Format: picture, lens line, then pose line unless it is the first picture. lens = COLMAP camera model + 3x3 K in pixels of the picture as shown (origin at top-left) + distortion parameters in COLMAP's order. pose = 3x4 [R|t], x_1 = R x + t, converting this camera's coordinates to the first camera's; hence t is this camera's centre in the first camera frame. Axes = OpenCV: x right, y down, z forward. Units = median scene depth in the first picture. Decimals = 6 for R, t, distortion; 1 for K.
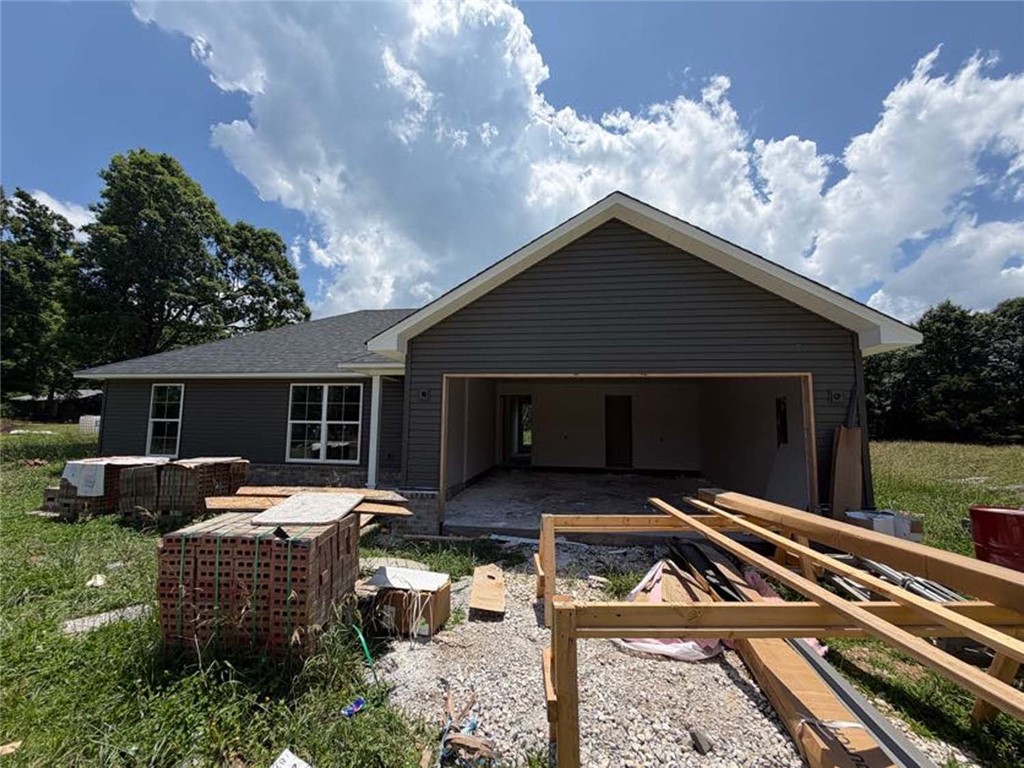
lens RADIAL K [[407.9, 0, 509.7], [0, 407.9, 384.6], [0, 0, 1]] dist [0.000814, 0.000230]
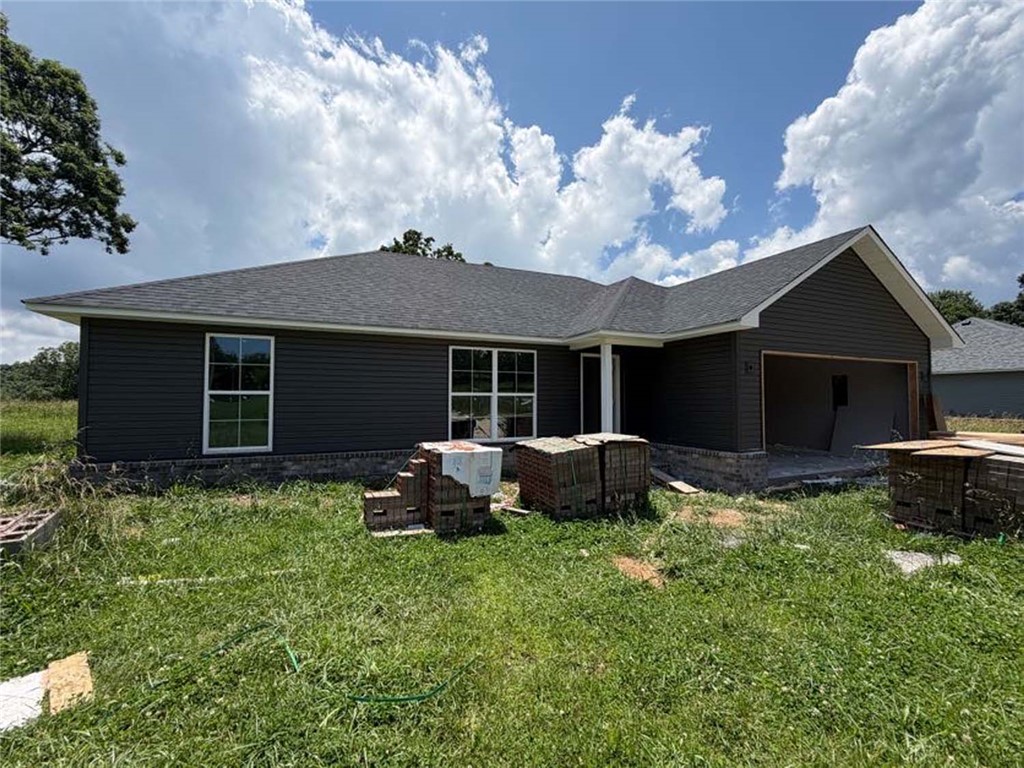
lens RADIAL K [[437.9, 0, 517.4], [0, 437.9, 388.2], [0, 0, 1]] dist [0.027672, 0.000048]
pose [[0.834302, -0.000515, 0.551308, -0.916471], [-0.044730, 0.996640, 0.068620, 0.015387], [-0.549491, -0.081910, 0.831475, 0.211680]]
